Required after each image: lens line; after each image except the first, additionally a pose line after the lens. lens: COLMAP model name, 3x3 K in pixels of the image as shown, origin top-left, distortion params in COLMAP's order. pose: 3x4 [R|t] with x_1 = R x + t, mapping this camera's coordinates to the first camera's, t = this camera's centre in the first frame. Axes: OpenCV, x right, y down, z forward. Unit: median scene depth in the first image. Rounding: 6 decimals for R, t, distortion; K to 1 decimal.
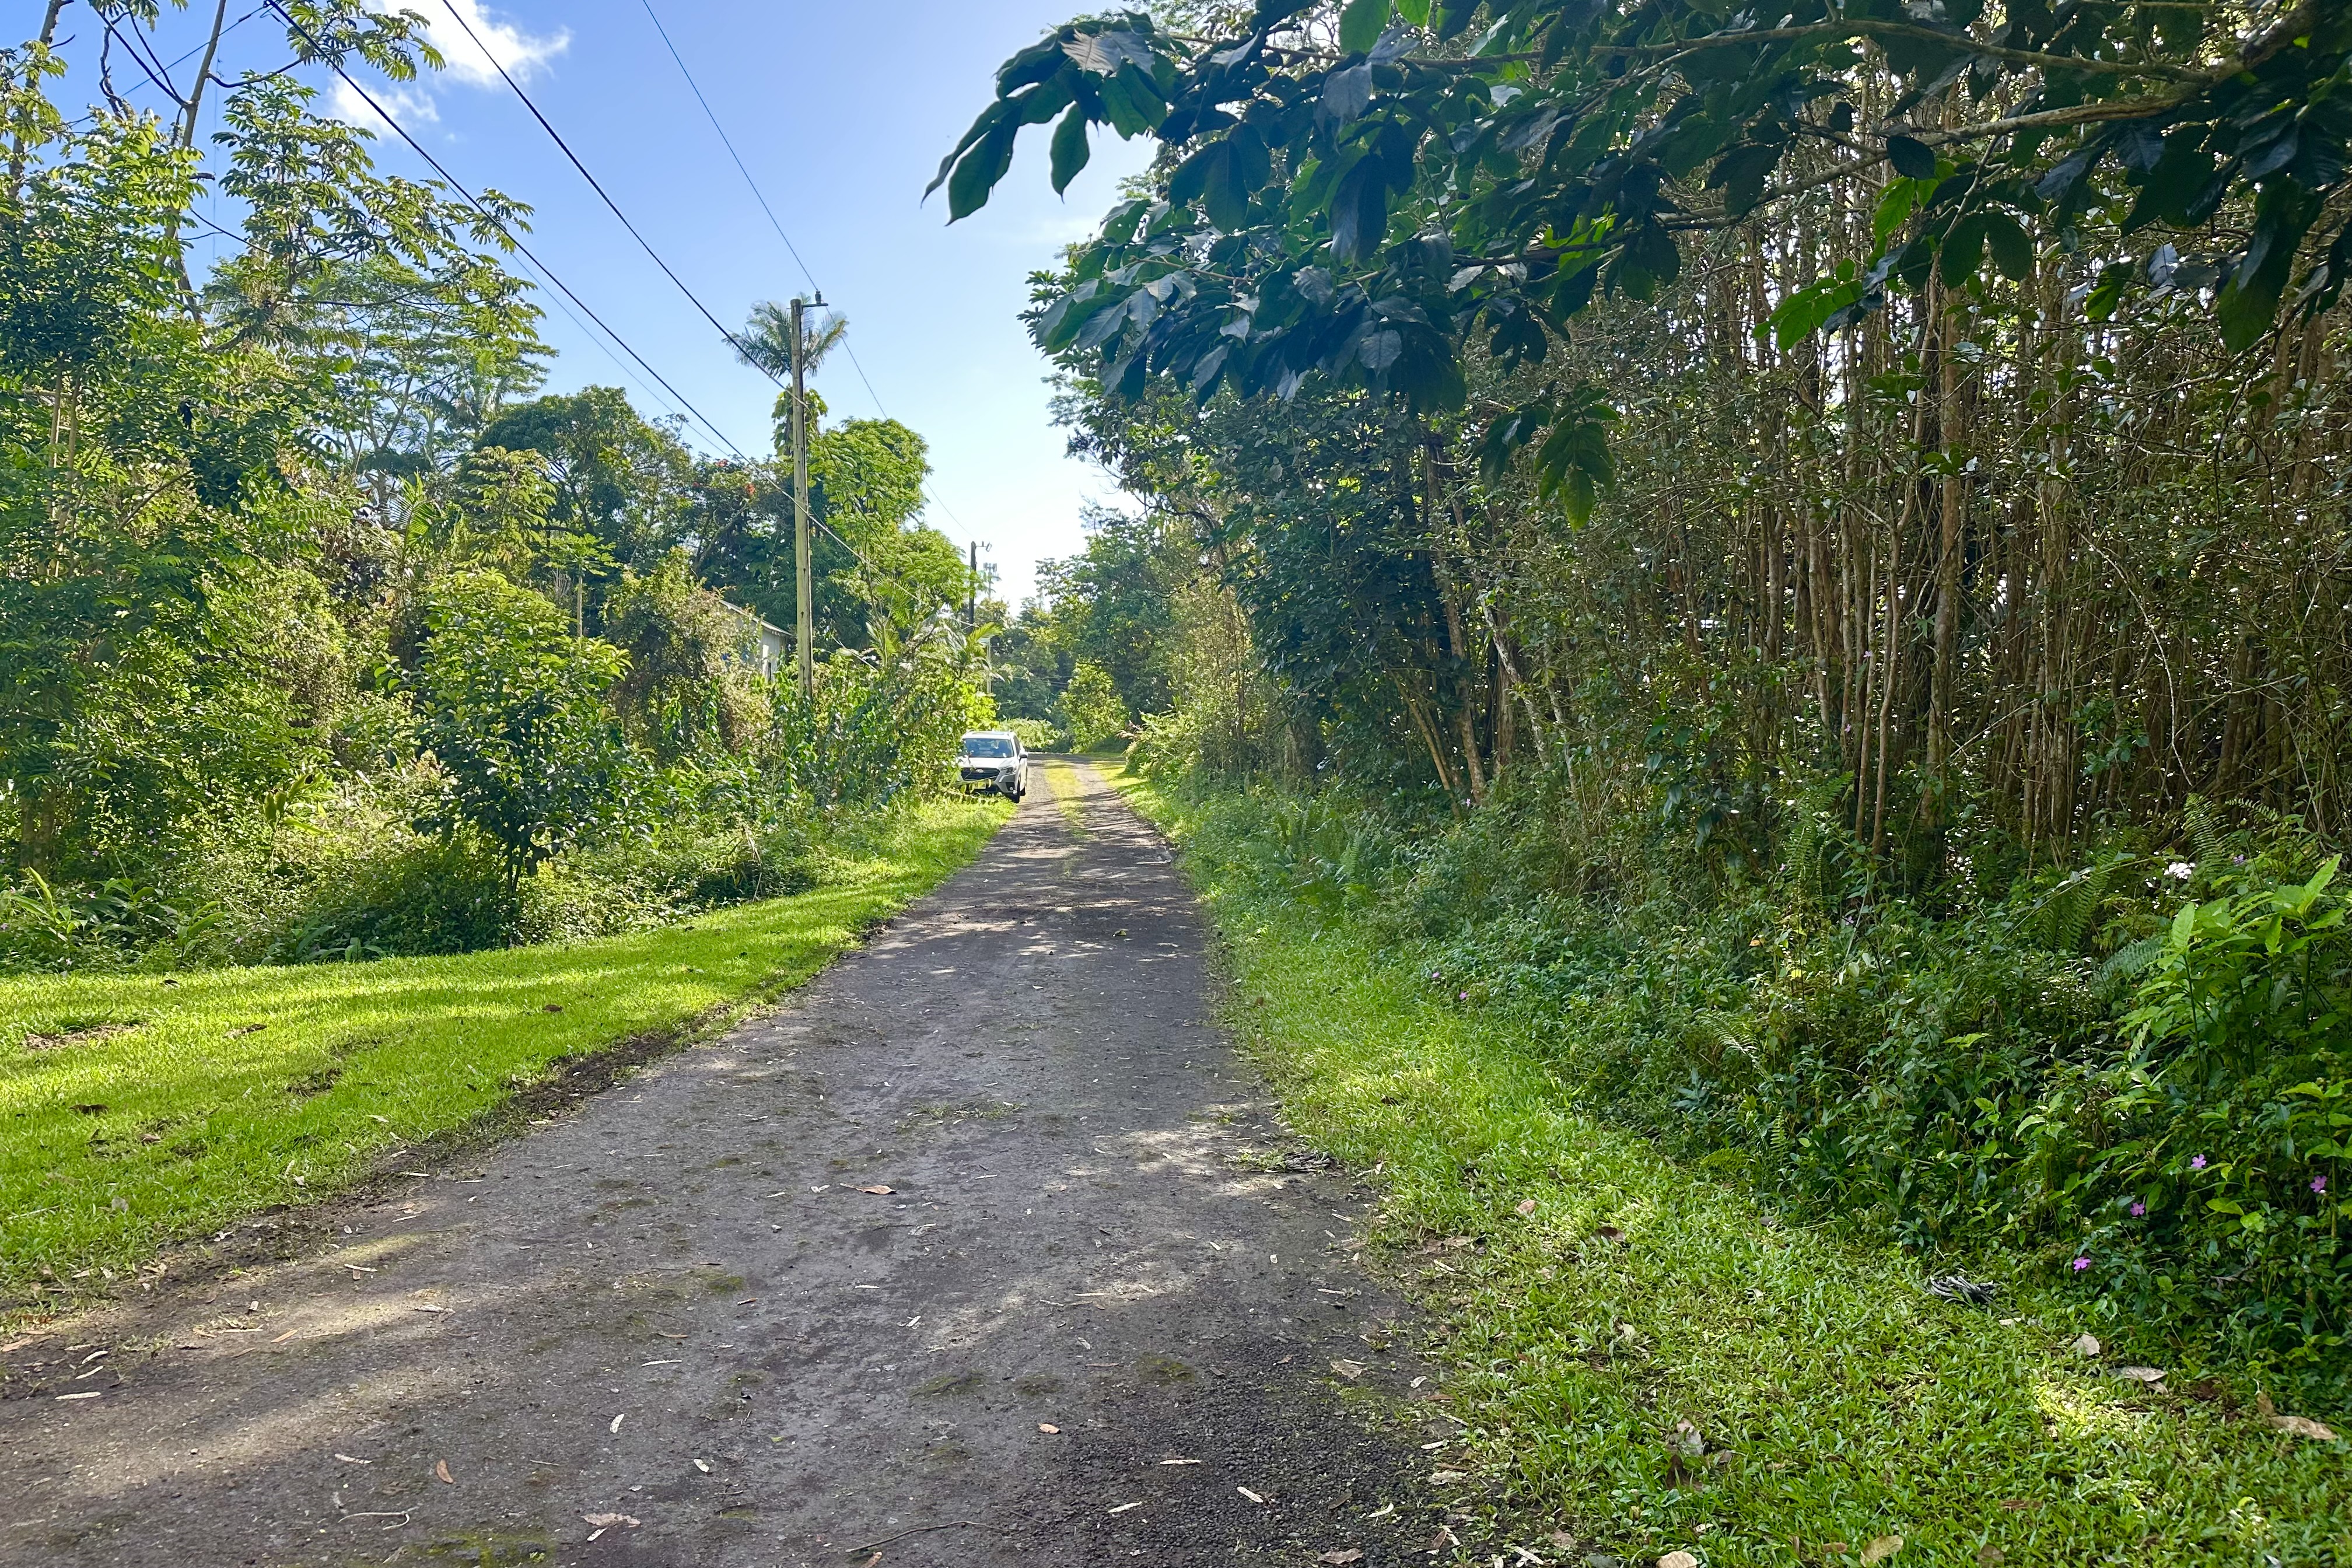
lens RADIAL K [[1619.8, 0, 1160.2], [0, 1619.8, 790.1], [0, 0, 1]] dist [0.157372, -0.329101]
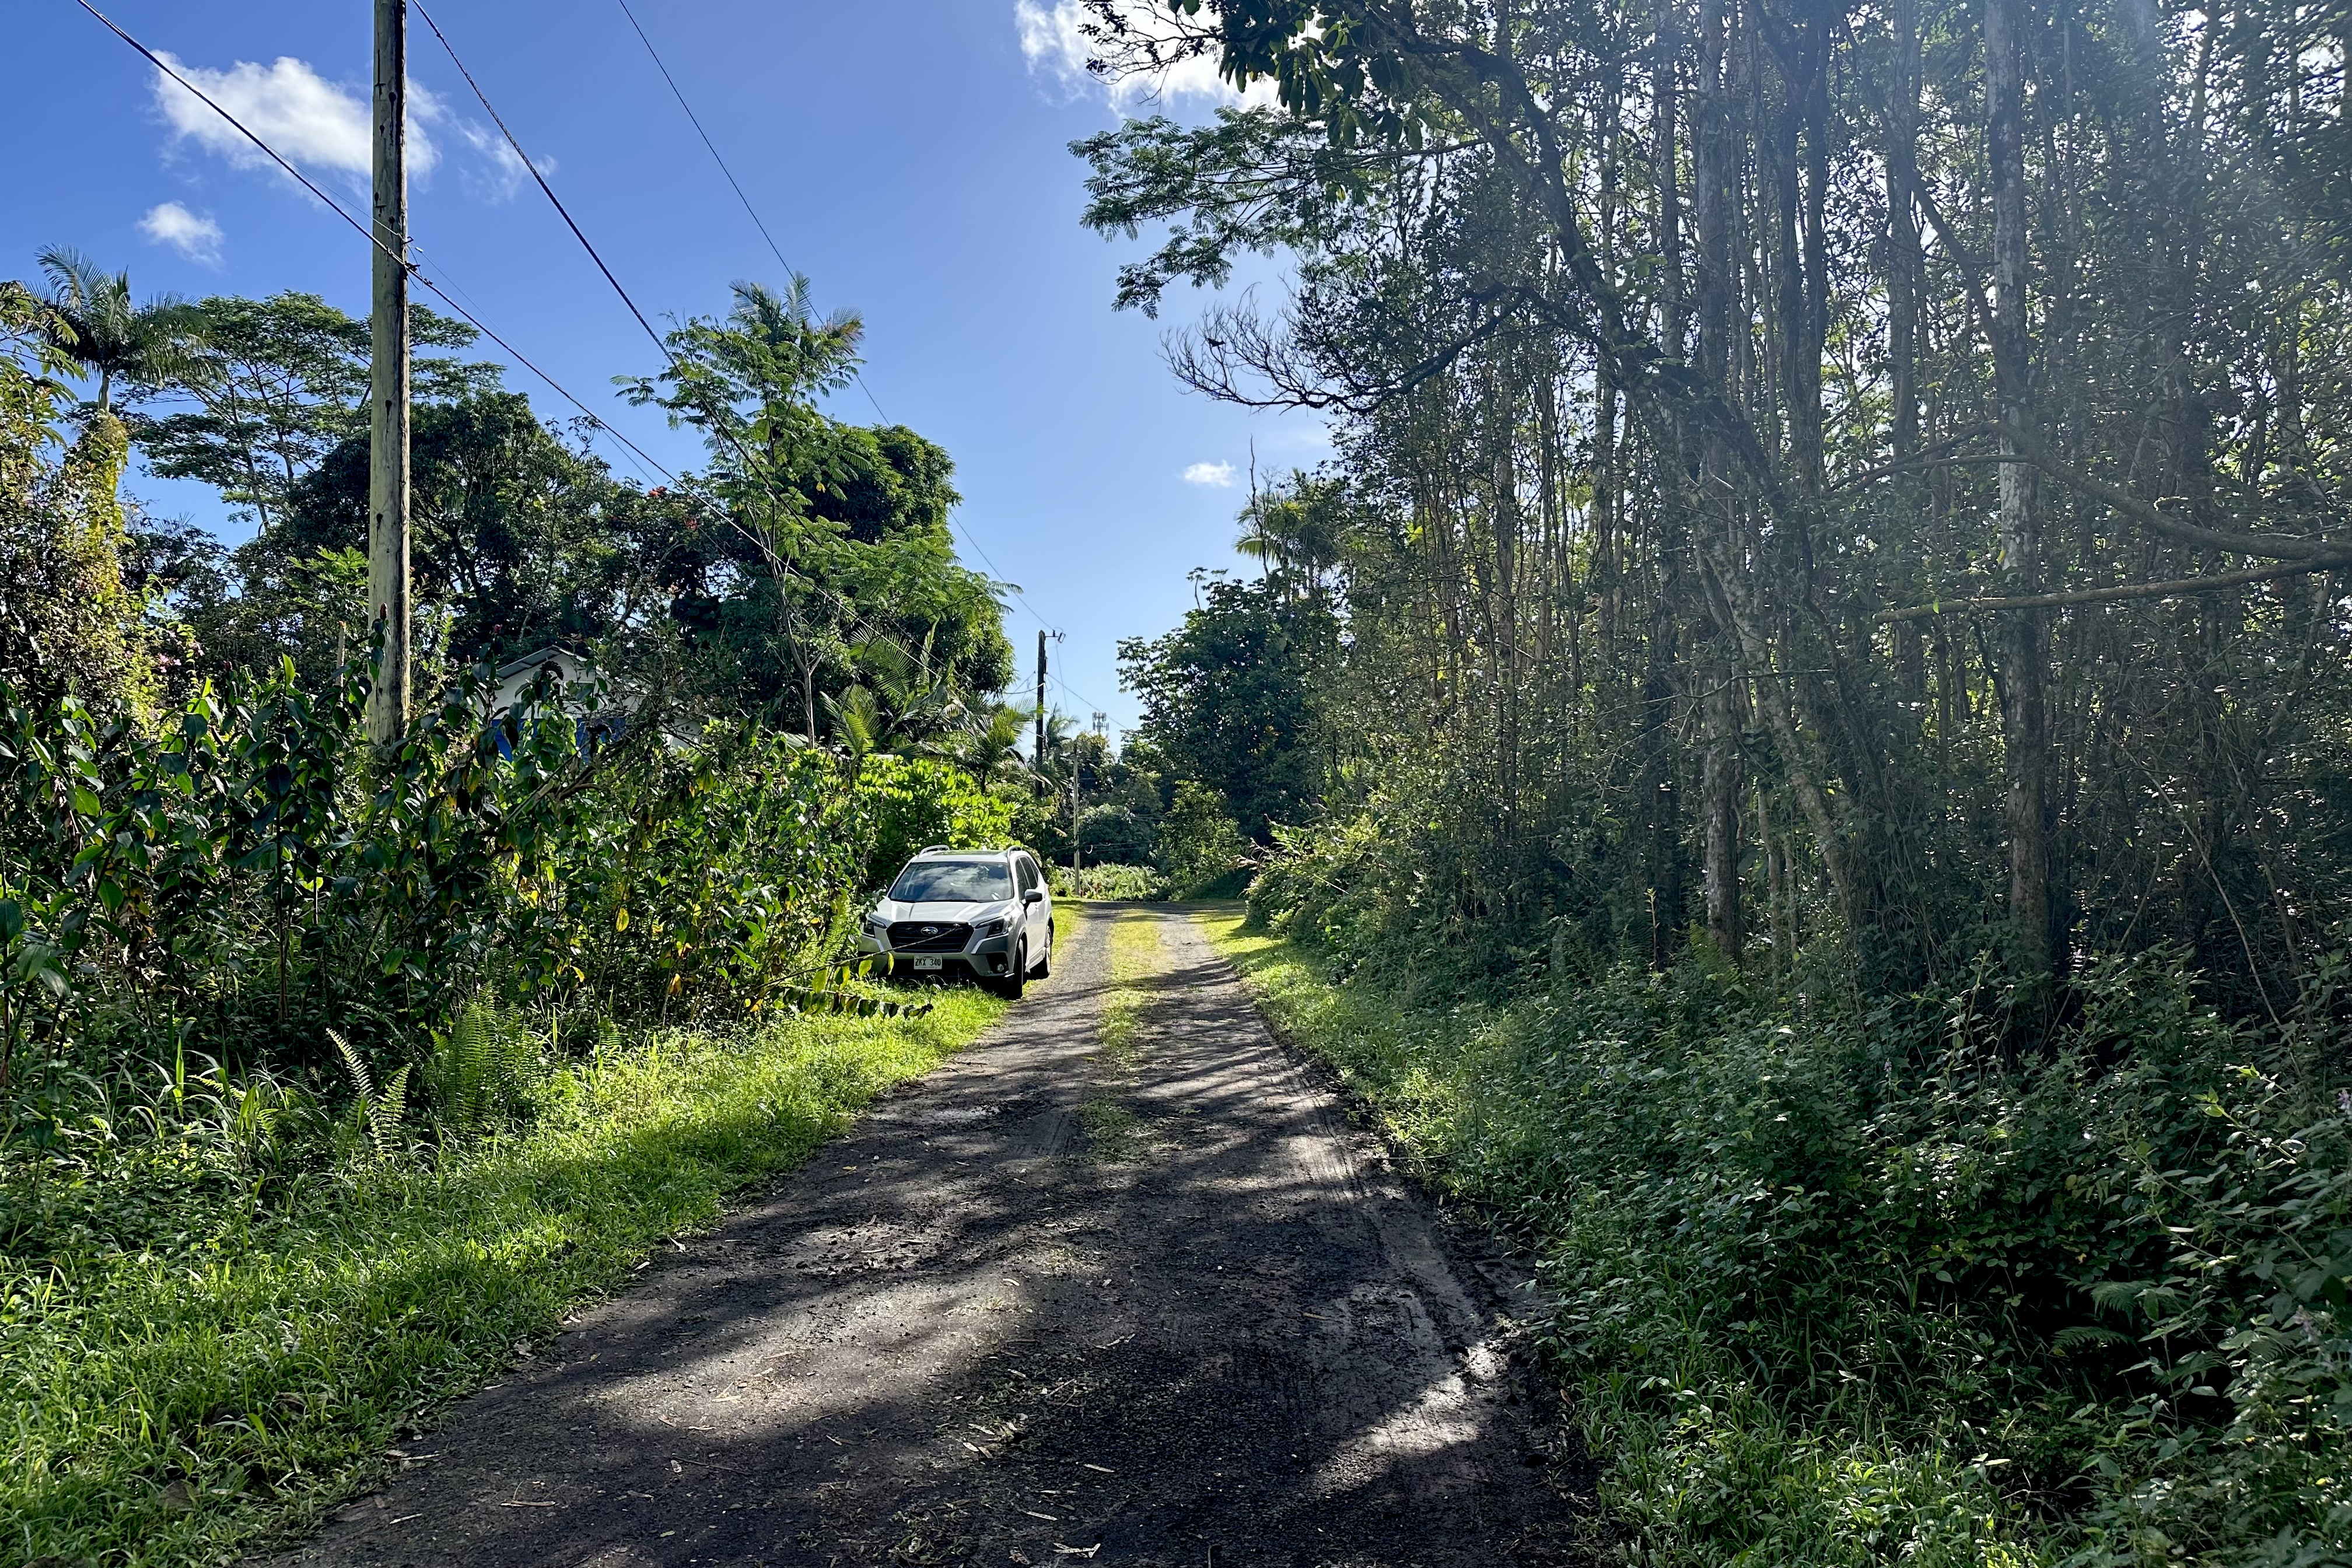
lens RADIAL K [[1619.8, 0, 1160.2], [0, 1619.8, 790.1], [0, 0, 1]] dist [0.157372, -0.329101]
pose [[0.997315, -0.020669, -0.070255, -0.009126], [0.013922, 0.995361, -0.095197, -0.004543], [0.071897, 0.093963, 0.992976, 0.376842]]
